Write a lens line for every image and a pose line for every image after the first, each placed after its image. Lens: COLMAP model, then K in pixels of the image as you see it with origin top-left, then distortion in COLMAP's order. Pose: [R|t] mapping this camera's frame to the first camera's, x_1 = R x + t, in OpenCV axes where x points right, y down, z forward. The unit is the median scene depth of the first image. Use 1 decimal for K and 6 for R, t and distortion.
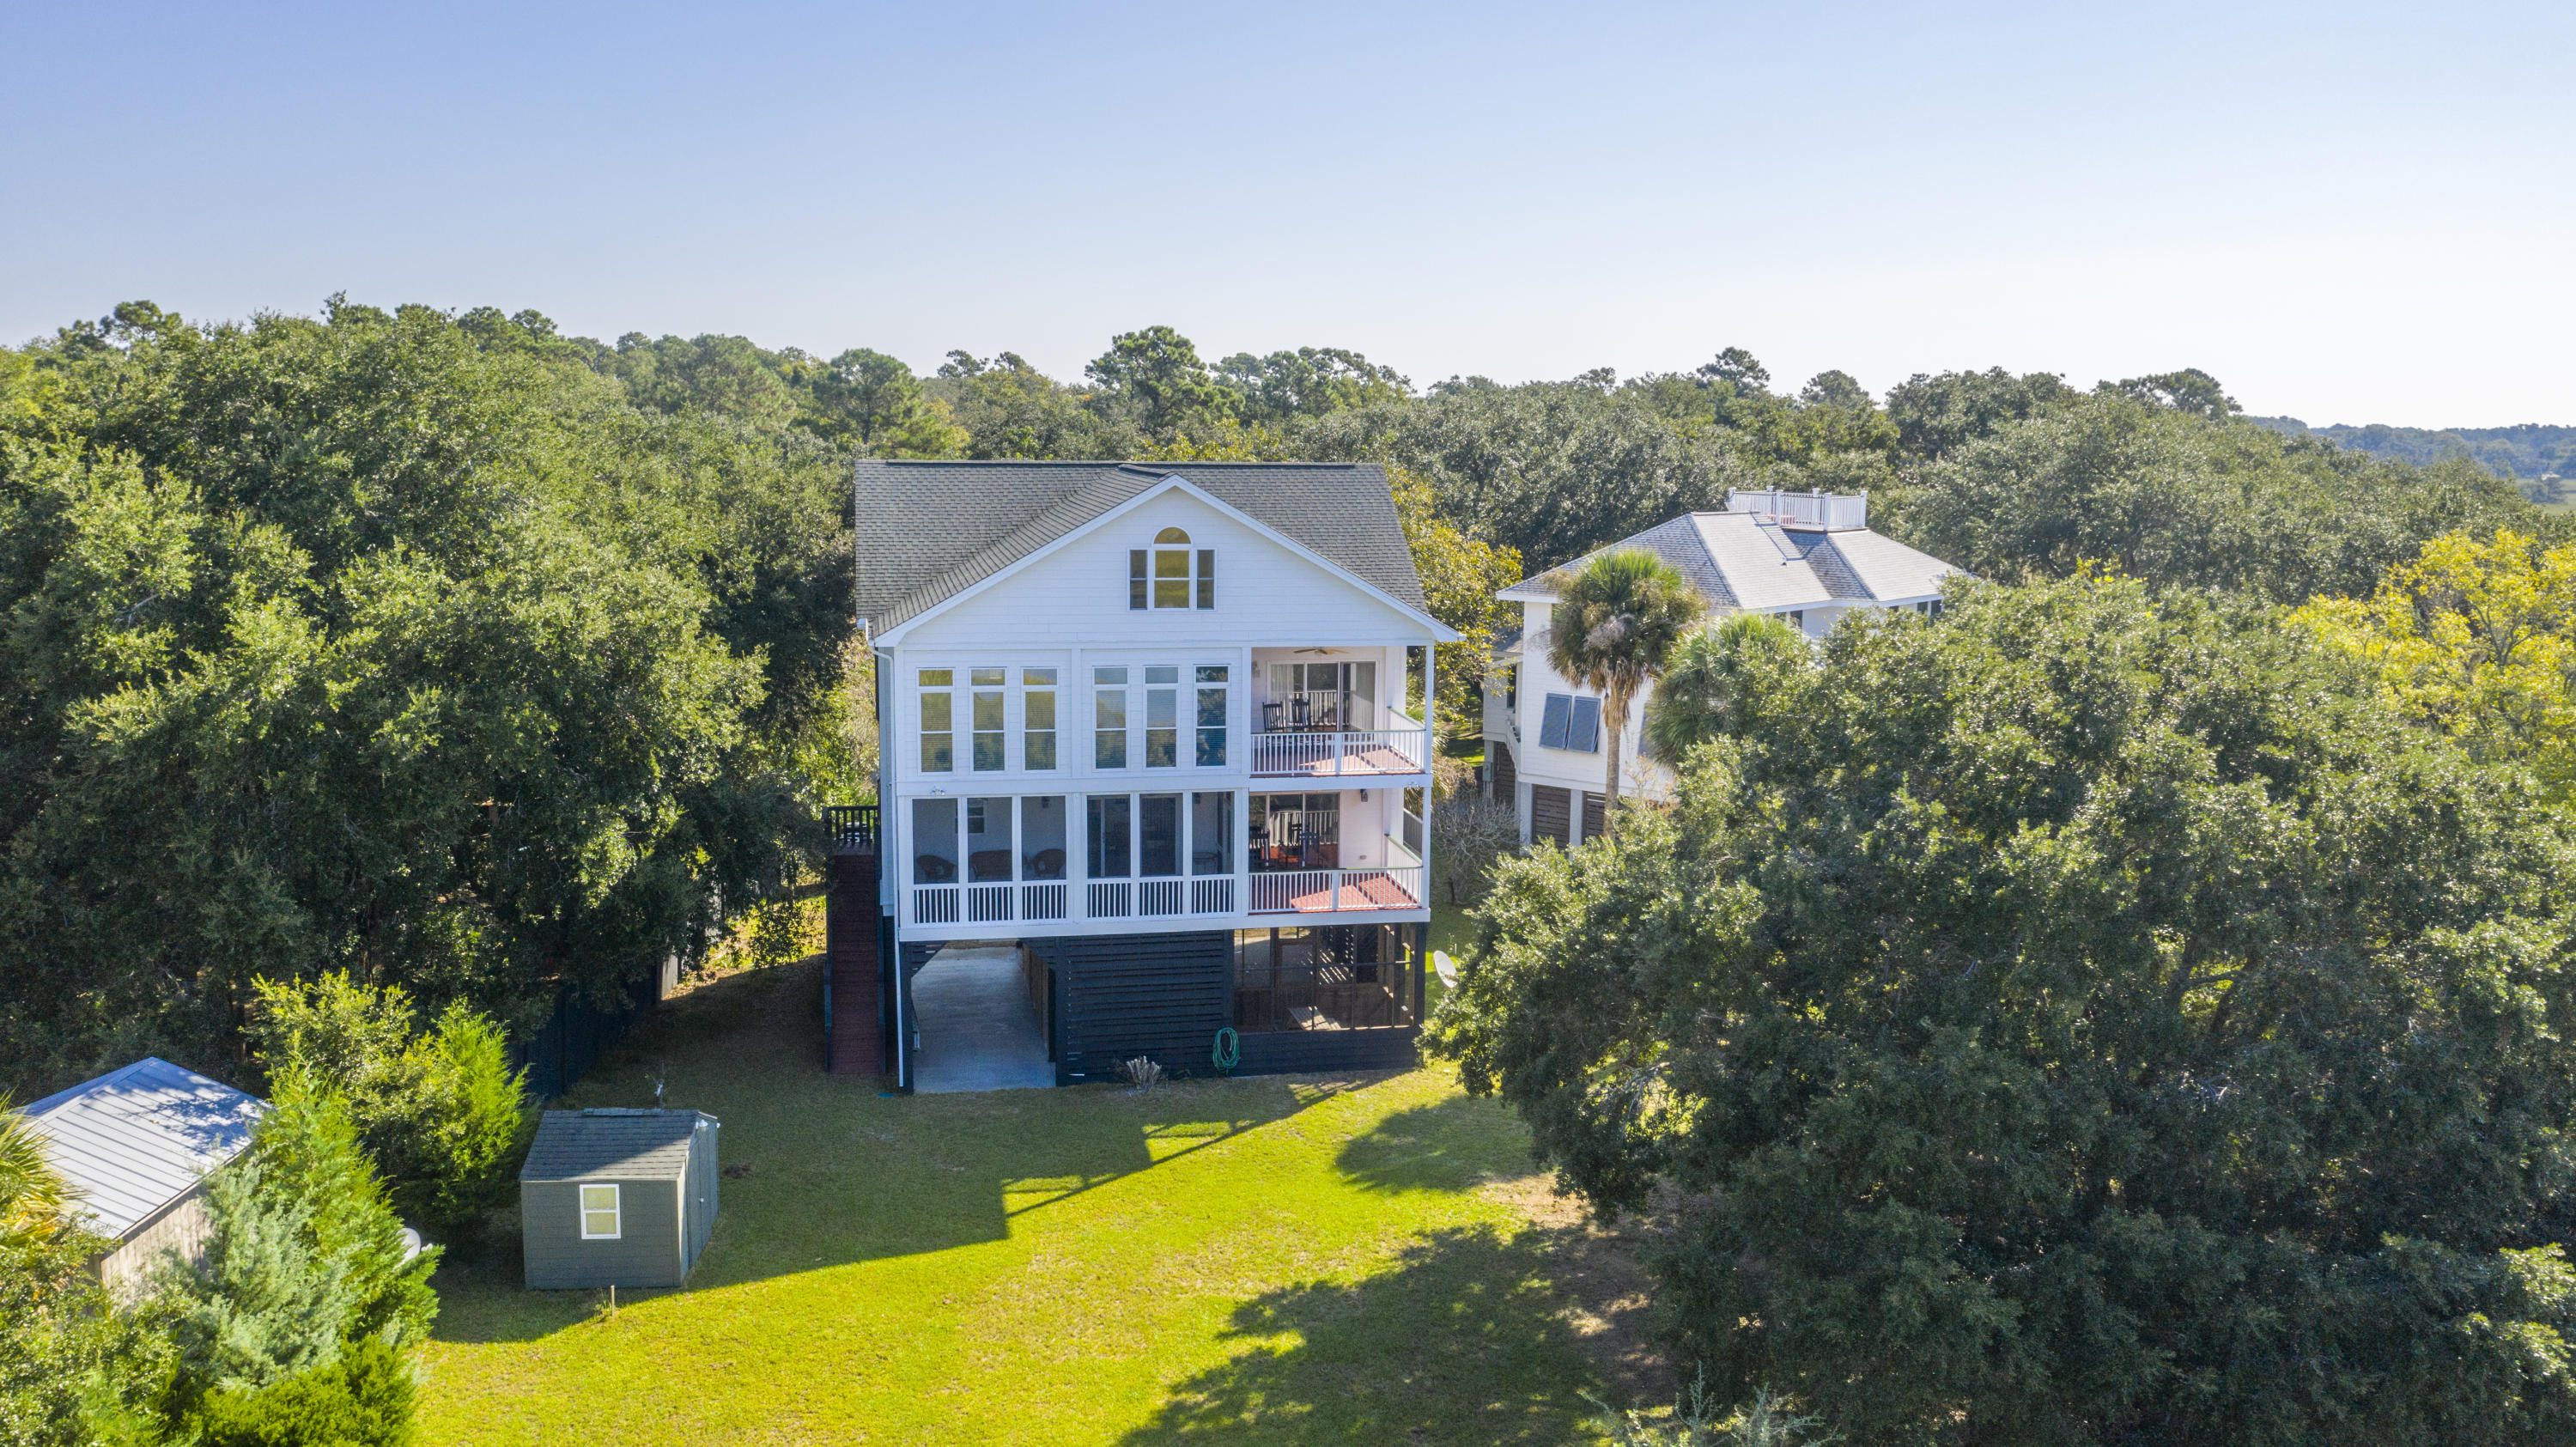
lens RADIAL K [[1983.8, 0, 1234.4], [0, 1983.8, 714.9], [0, 0, 1]] dist [-0.024104, 0.042943]
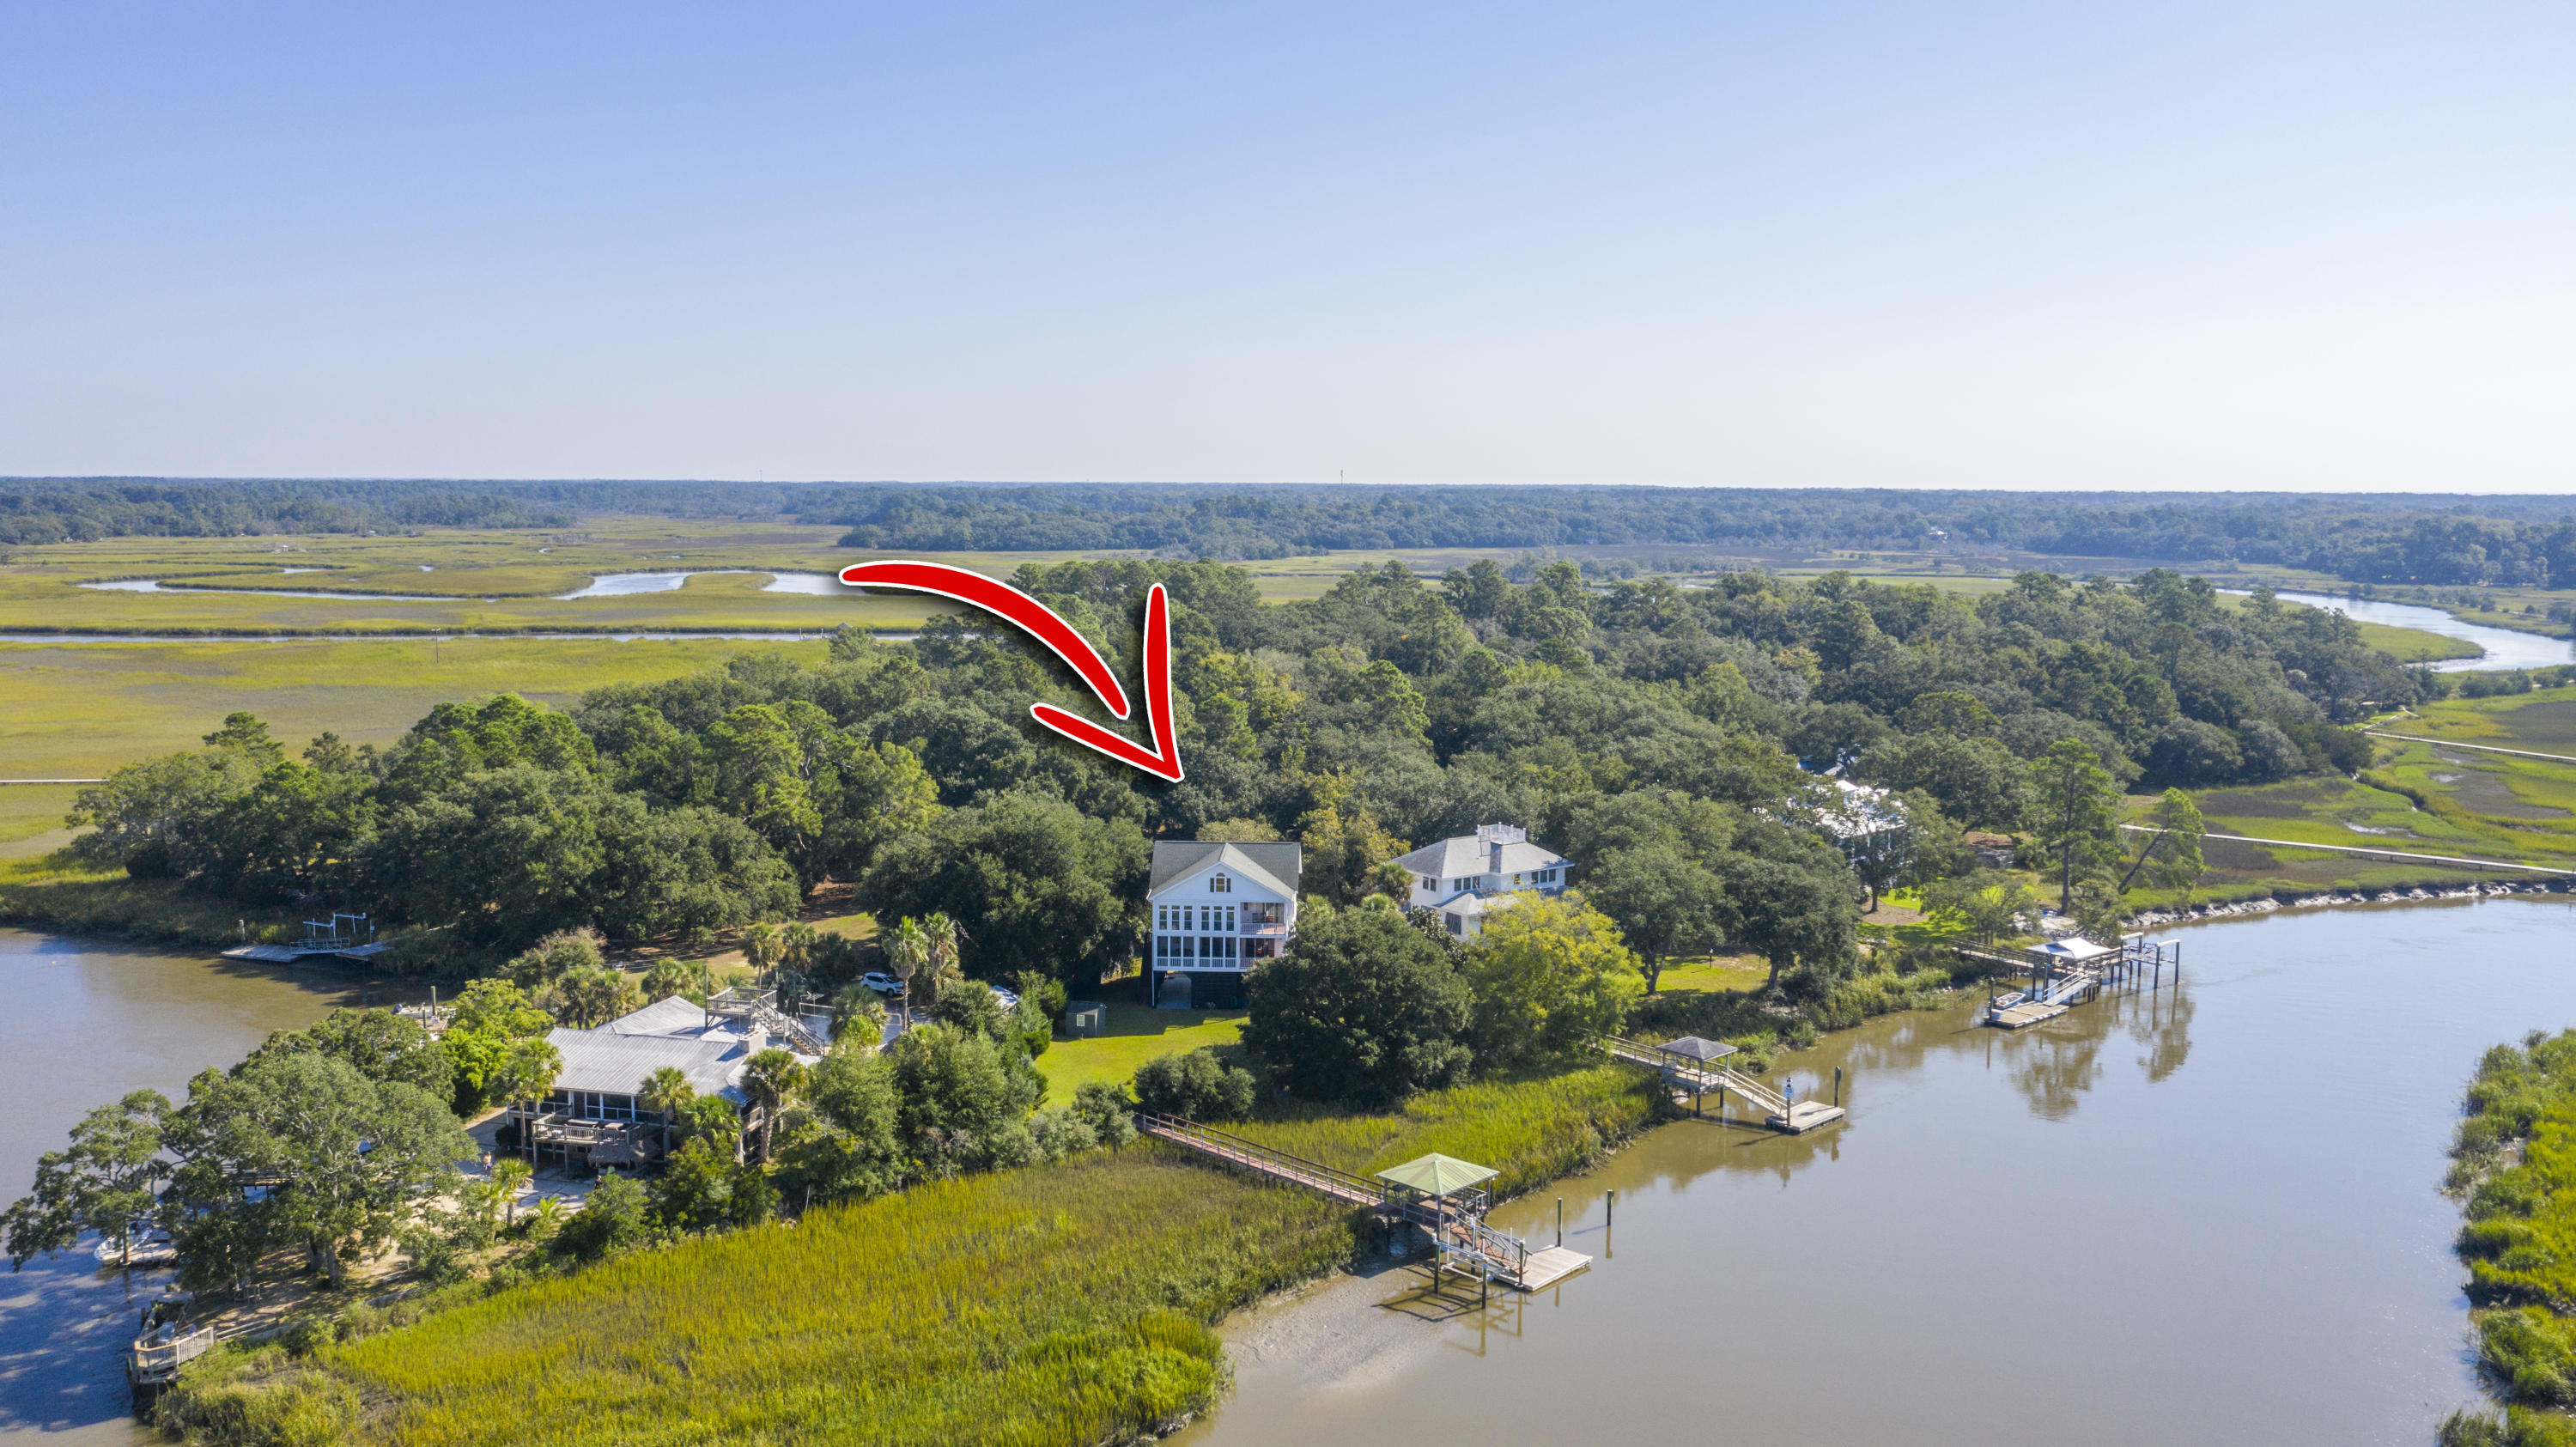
lens RADIAL K [[1983.8, 0, 1234.4], [0, 1983.8, 714.9], [0, 0, 1]] dist [-0.024104, 0.042943]
pose [[0.970648, 0.023971, -0.239305, 0.969732], [-0.029607, 0.999362, -0.019981, -0.339322], [0.238674, 0.026480, 0.970739, -2.981779]]
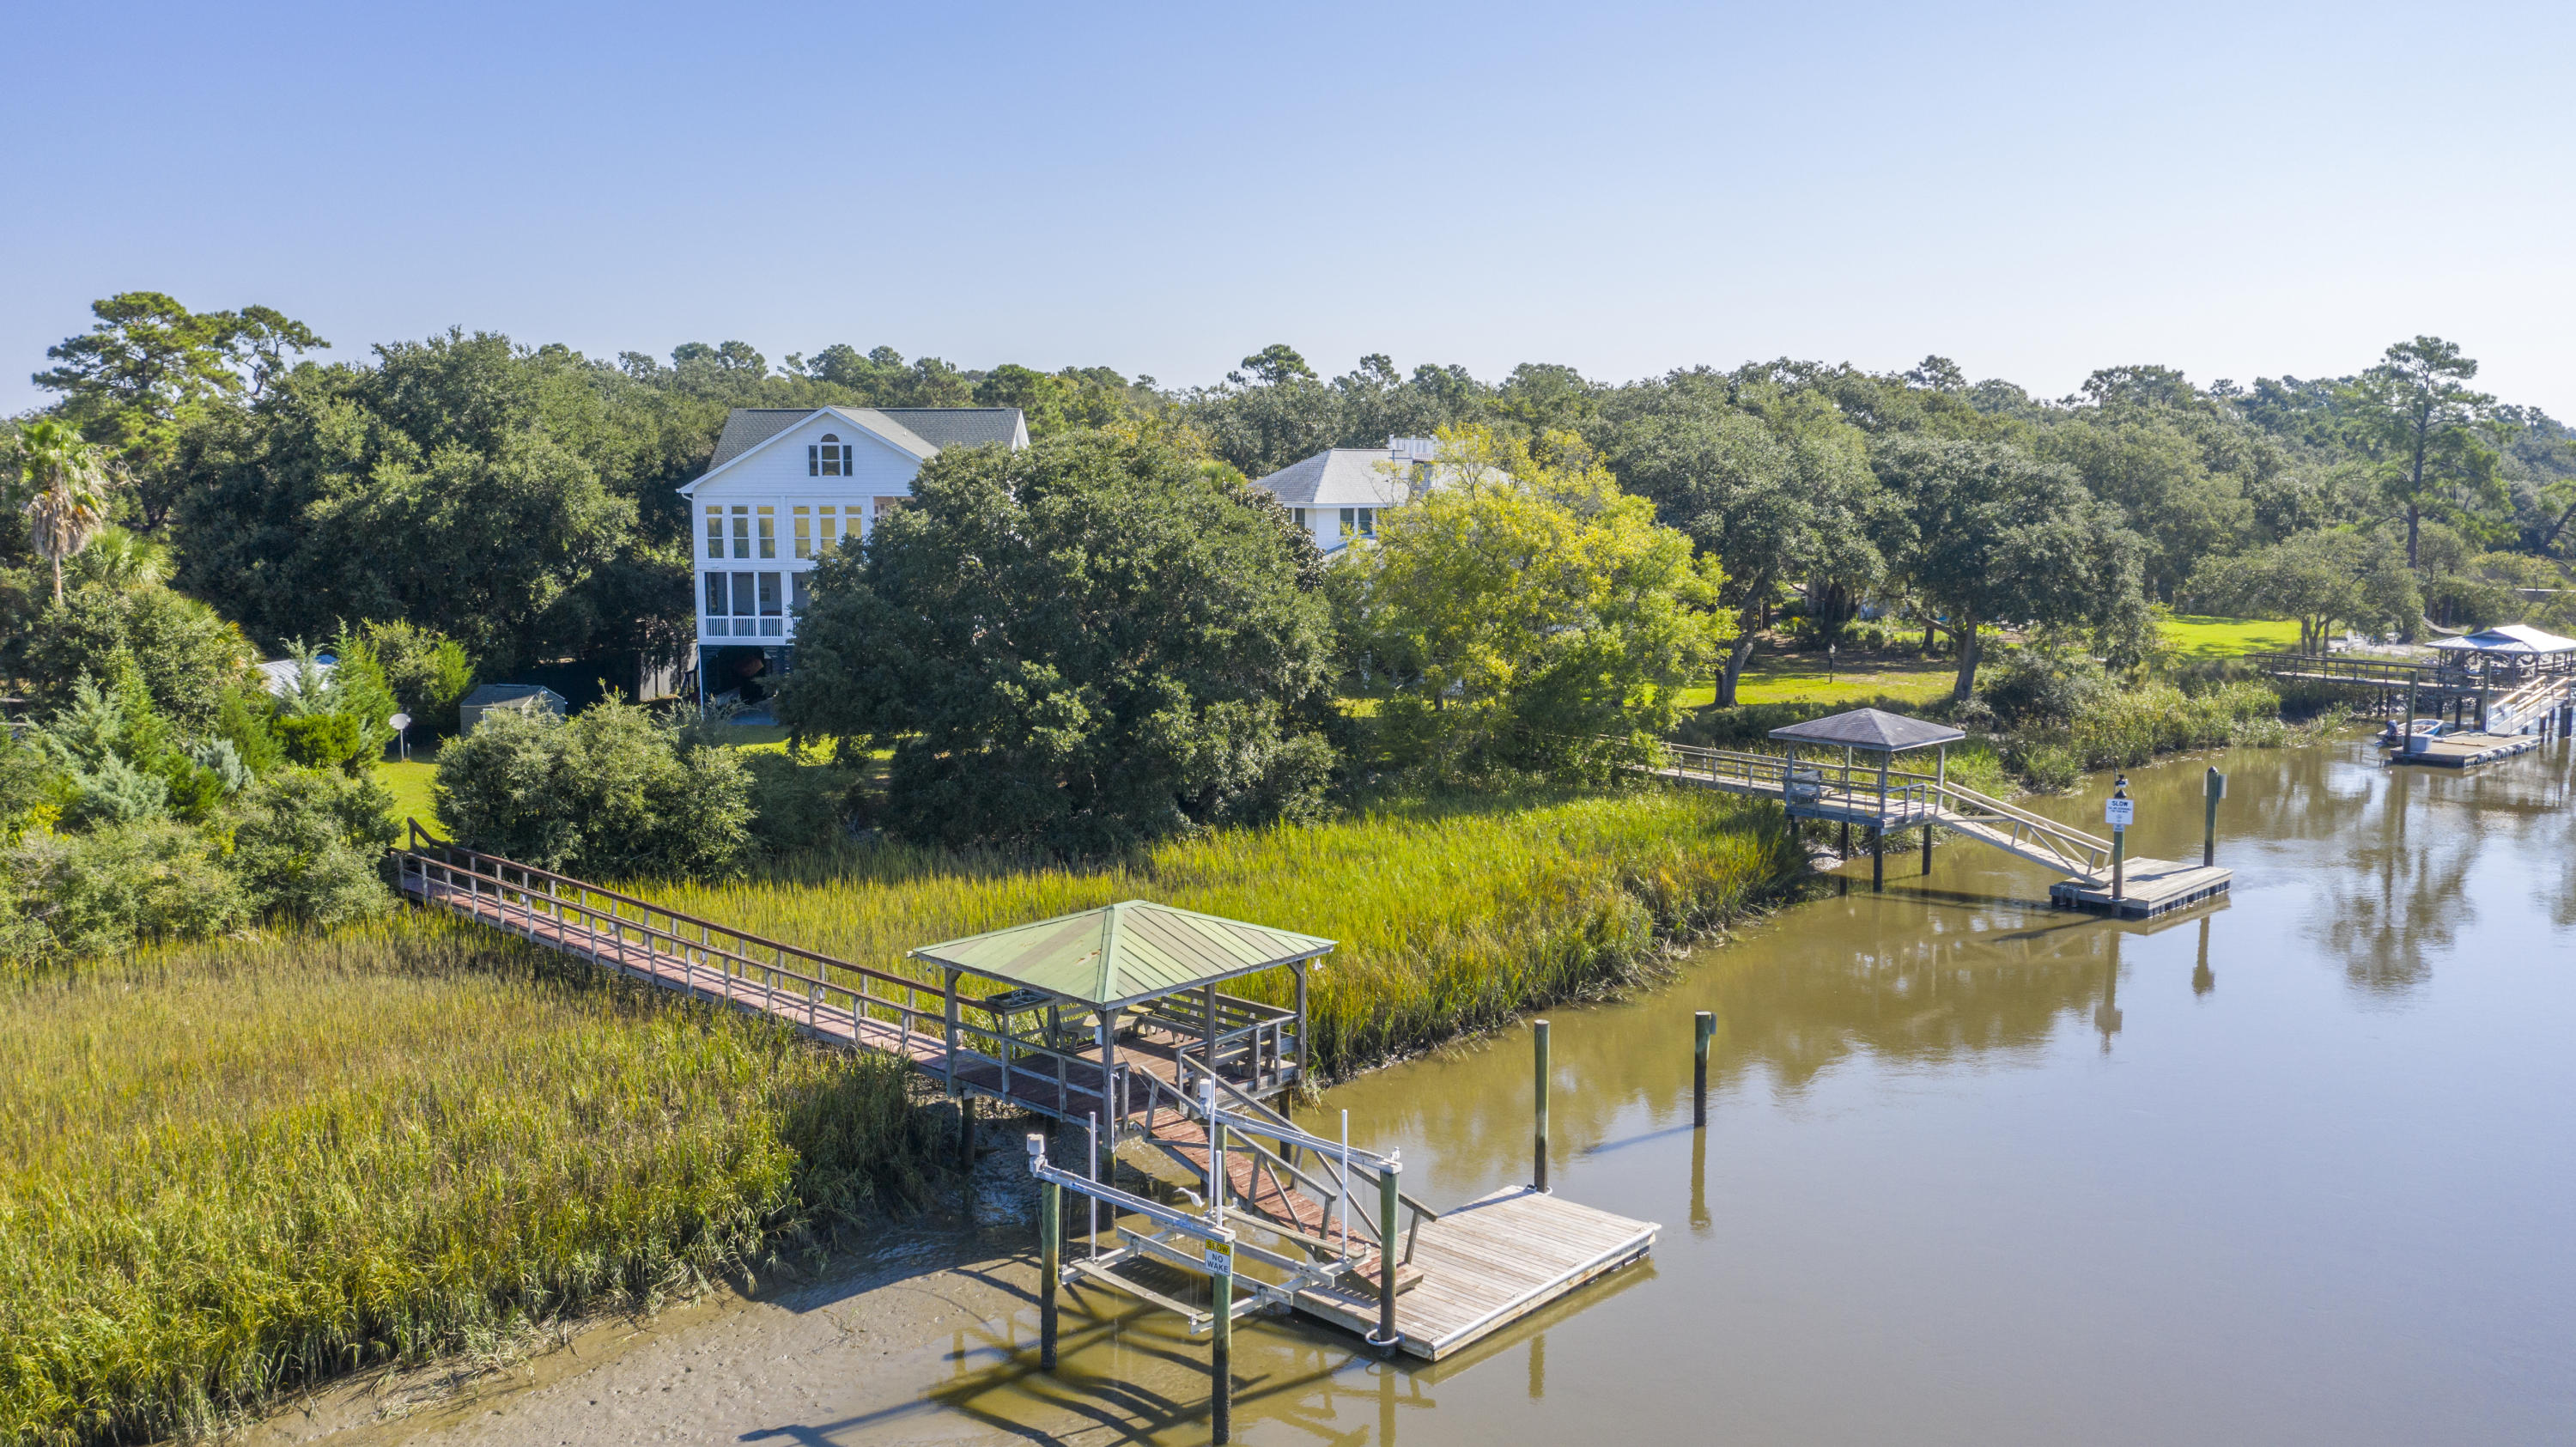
lens RADIAL K [[1983.8, 0, 1234.4], [0, 1983.8, 714.9], [0, 0, 1]] dist [-0.024104, 0.042943]
pose [[0.972365, 0.019256, -0.232672, 0.815799], [-0.022901, 0.999654, -0.012975, 0.198840], [0.232341, 0.017945, 0.972469, -0.802087]]
